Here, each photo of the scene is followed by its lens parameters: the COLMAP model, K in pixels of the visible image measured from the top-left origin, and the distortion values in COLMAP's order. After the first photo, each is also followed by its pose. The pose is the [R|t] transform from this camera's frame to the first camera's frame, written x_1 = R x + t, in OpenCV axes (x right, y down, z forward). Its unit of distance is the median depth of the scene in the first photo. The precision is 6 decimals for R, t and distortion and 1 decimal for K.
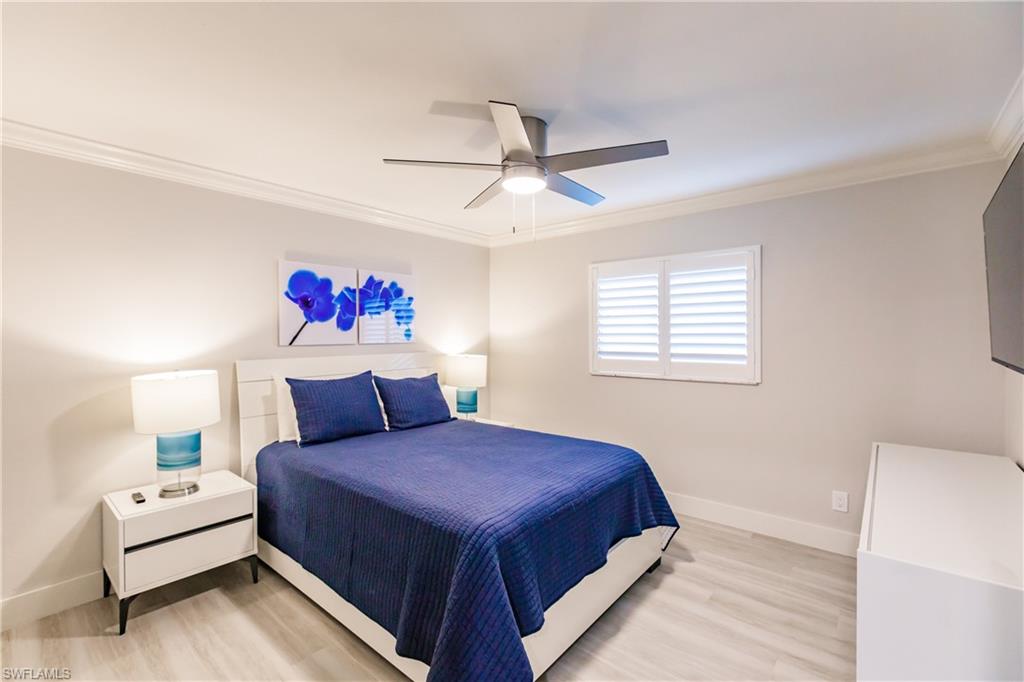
lens RADIAL K [[457.6, 0, 513.7], [0, 457.6, 333.7], [0, 0, 1]] dist [0.002643, -0.001304]
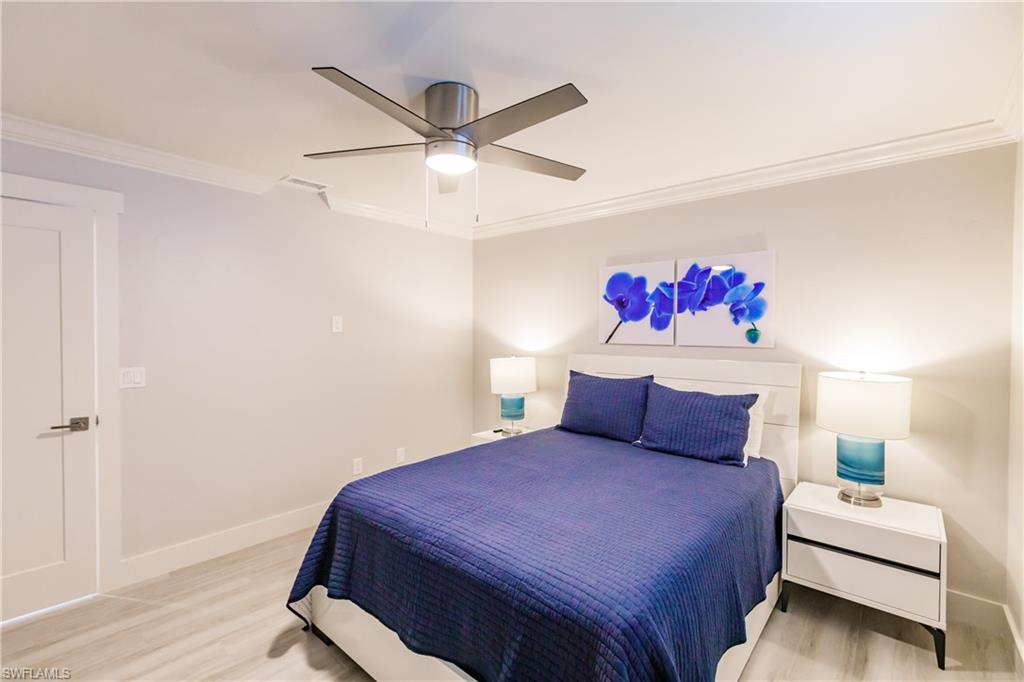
lens RADIAL K [[457.6, 0, 505.9], [0, 457.6, 340.8], [0, 0, 1]] dist [0.002643, -0.001304]
pose [[-0.058253, 0.029534, -0.997865, 0.561859], [-0.007591, 0.999520, 0.030026, -0.010496], [0.998273, 0.009324, -0.058001, 0.735094]]
